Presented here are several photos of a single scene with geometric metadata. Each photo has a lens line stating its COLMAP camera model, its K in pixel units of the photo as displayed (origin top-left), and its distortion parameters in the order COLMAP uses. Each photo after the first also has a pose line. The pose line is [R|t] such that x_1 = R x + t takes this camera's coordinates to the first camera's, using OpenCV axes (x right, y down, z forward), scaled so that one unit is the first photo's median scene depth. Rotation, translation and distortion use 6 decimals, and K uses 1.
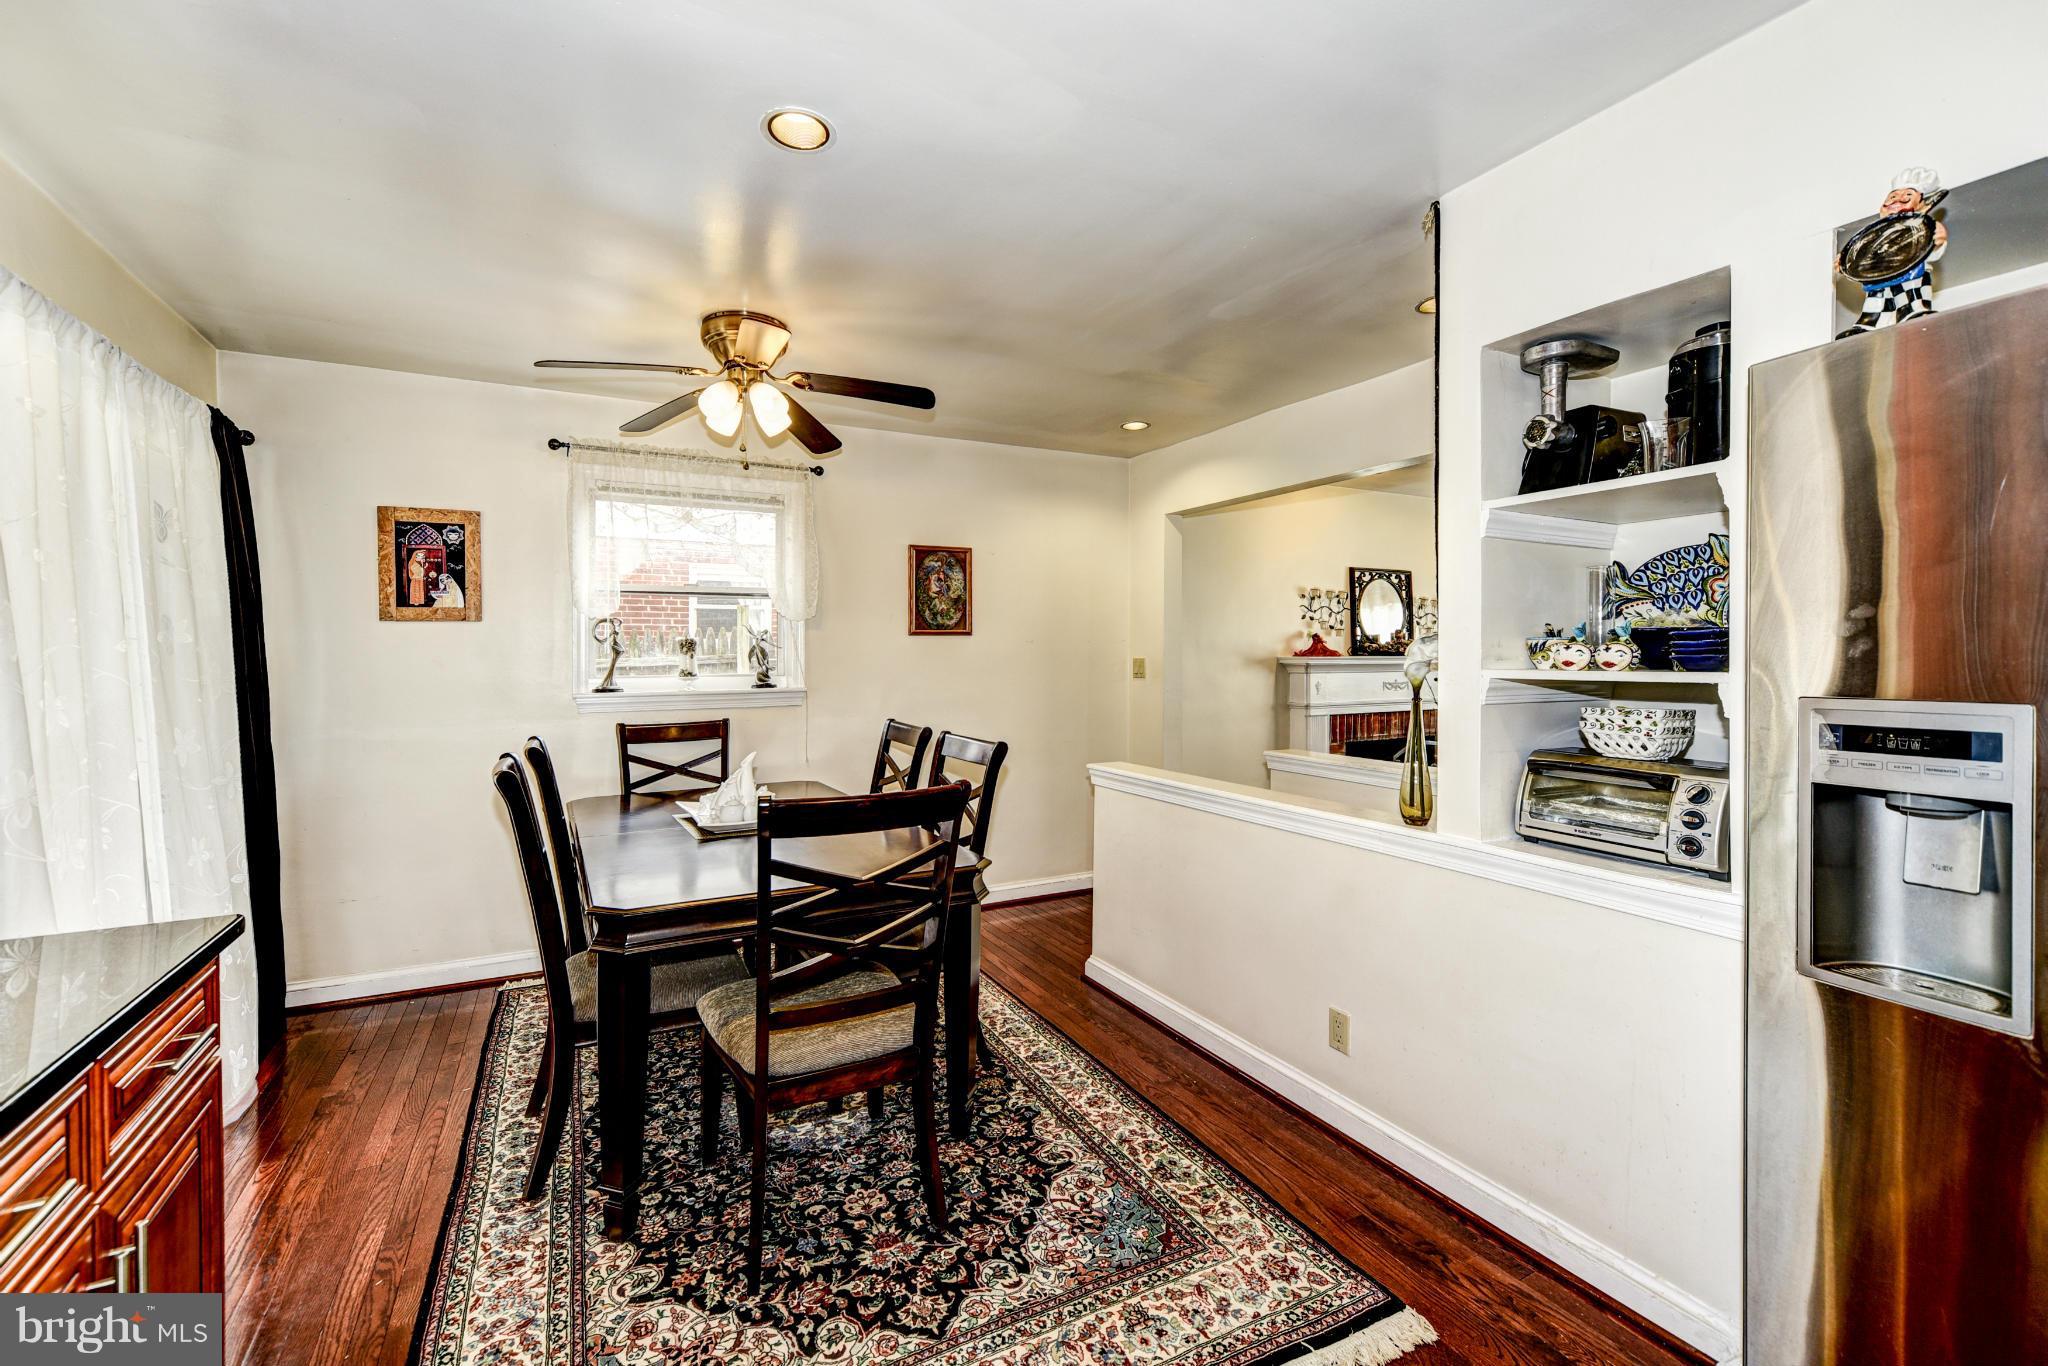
lens RADIAL K [[853.1, 0, 948.8], [0, 853.1, 667.0], [0, 0, 1]] dist [0.000464, 0.001382]
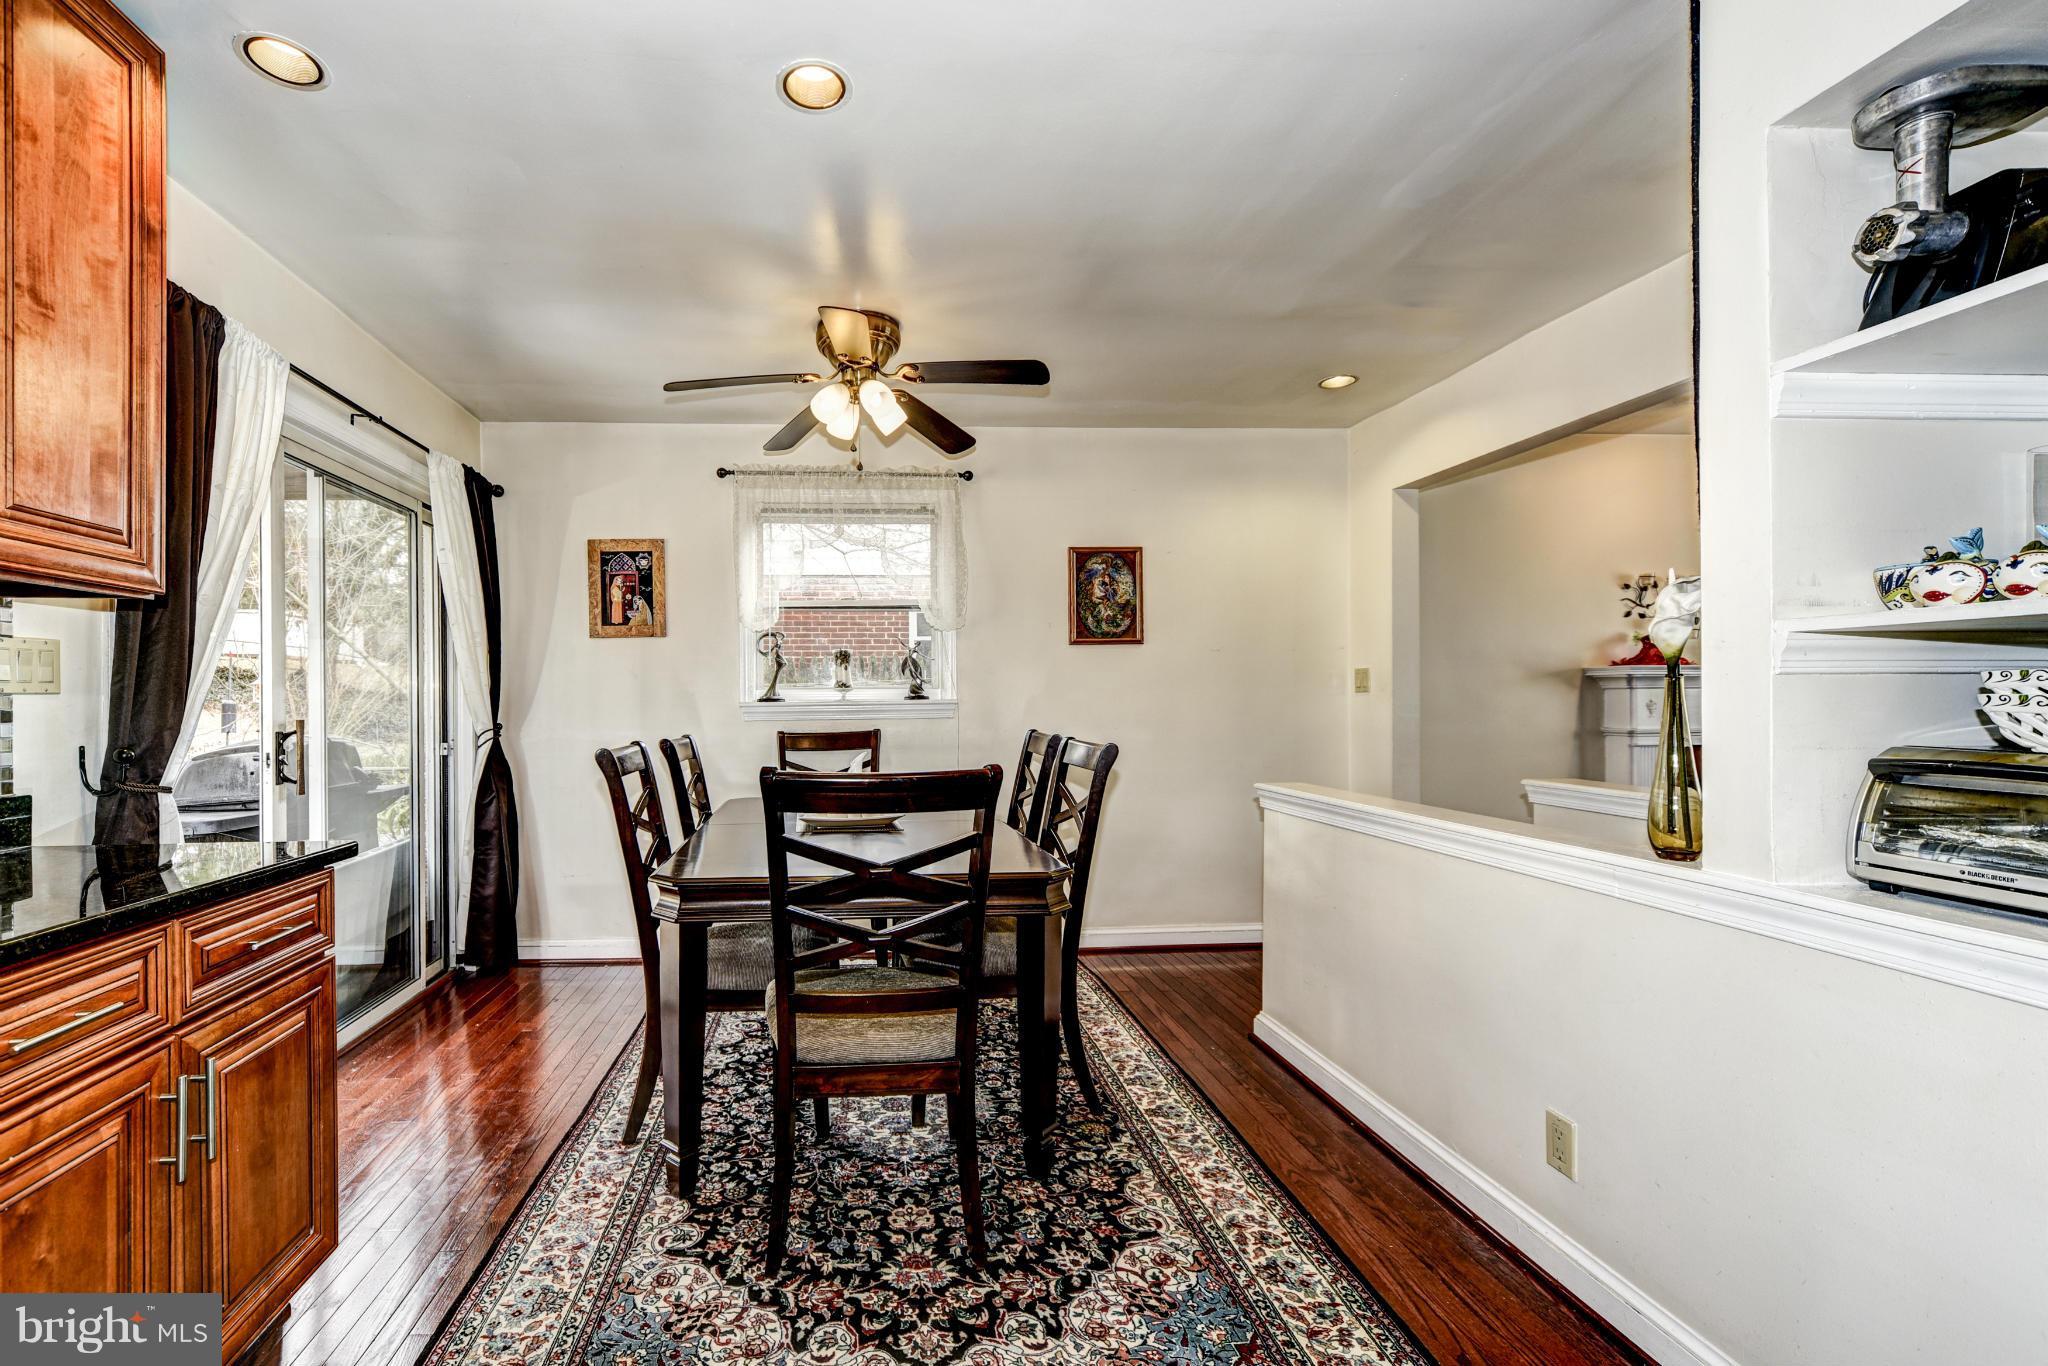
lens RADIAL K [[853.1, 0, 864.6], [0, 853.1, 704.1], [0, 0, 1]] dist [0.000464, 0.001382]
pose [[0.919202, 0.000862, -0.393786, 0.210391], [-0.004218, 0.999962, -0.007656, 0.065780], [0.393764, 0.008698, 0.919170, 0.107246]]
